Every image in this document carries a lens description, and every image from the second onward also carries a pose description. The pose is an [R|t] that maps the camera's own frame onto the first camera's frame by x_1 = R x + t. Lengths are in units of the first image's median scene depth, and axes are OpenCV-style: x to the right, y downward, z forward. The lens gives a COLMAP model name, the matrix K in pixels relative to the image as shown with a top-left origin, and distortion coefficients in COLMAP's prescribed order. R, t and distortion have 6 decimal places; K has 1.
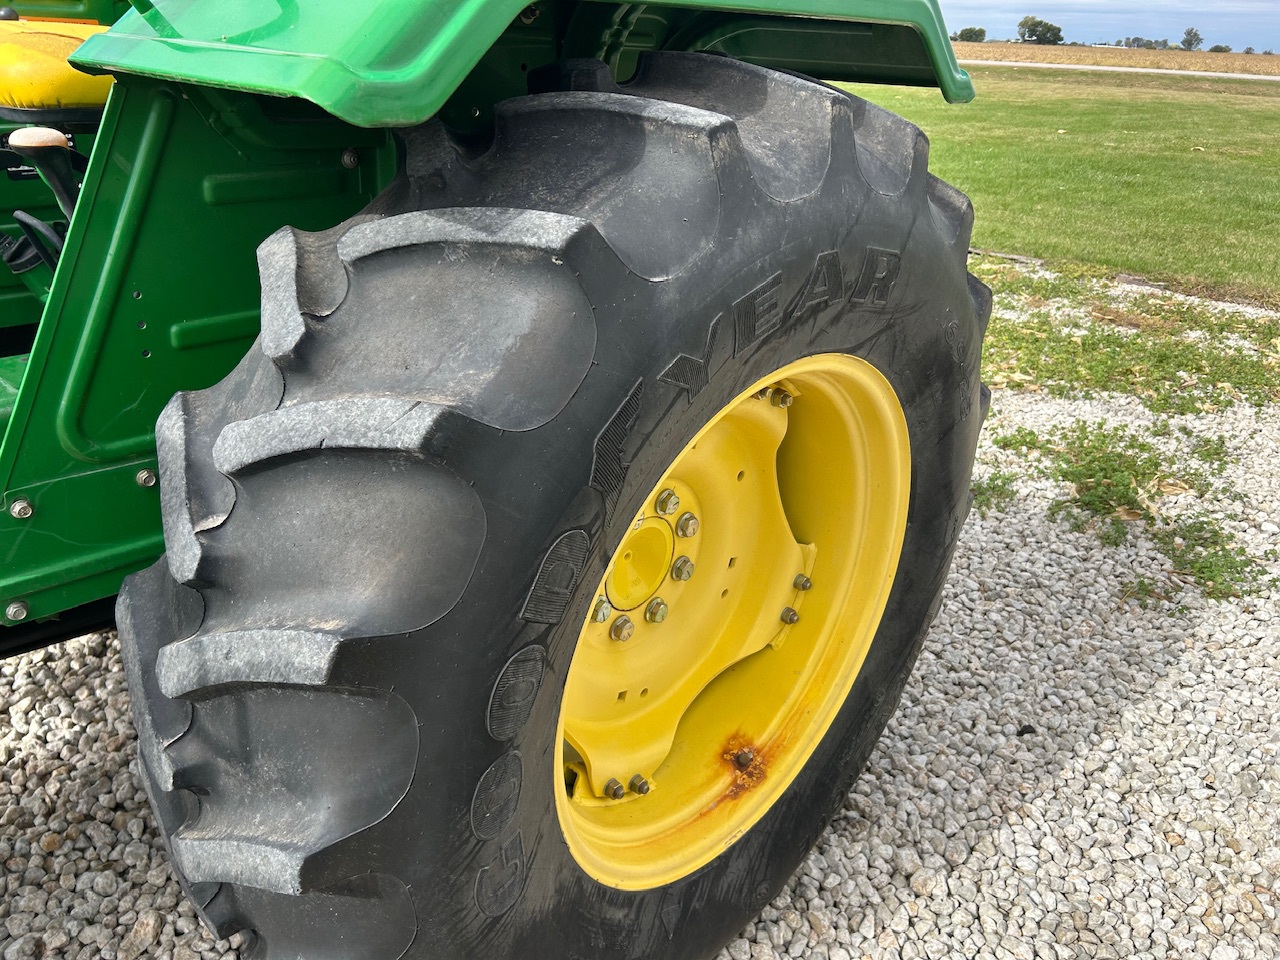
lens RADIAL K [[977.8, 0, 639.5], [0, 977.8, 480.2], [0, 0, 1]] dist [0.045474, -0.044128]
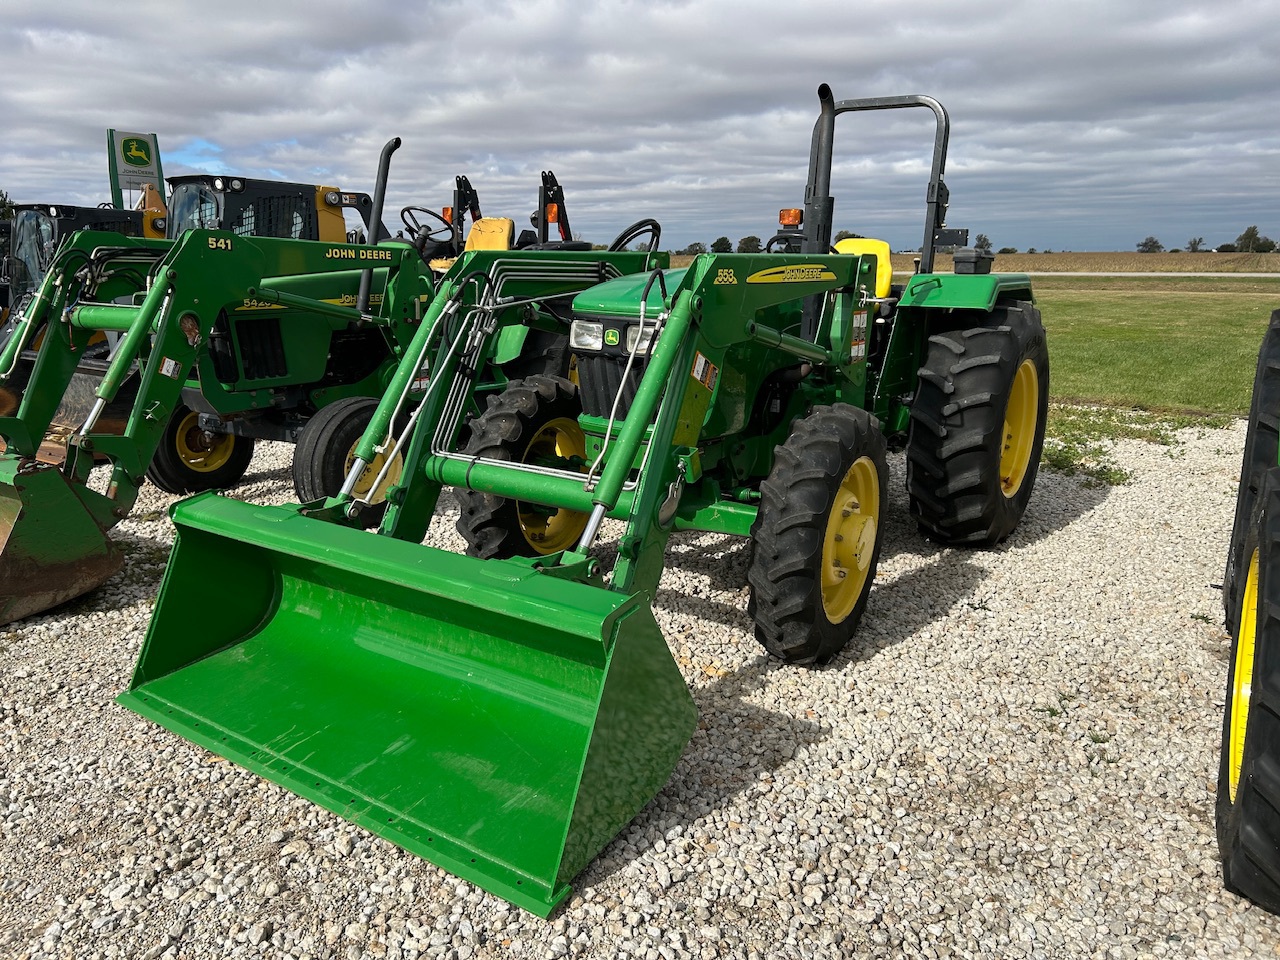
lens RADIAL K [[977.8, 0, 627.6], [0, 977.8, 484.8], [0, 0, 1]] dist [0.045474, -0.044128]
pose [[0.989787, -0.073135, 0.122368, -0.151878], [0.095693, 0.977101, -0.190041, 0.075576], [-0.105667, 0.199810, 0.974120, -0.209790]]
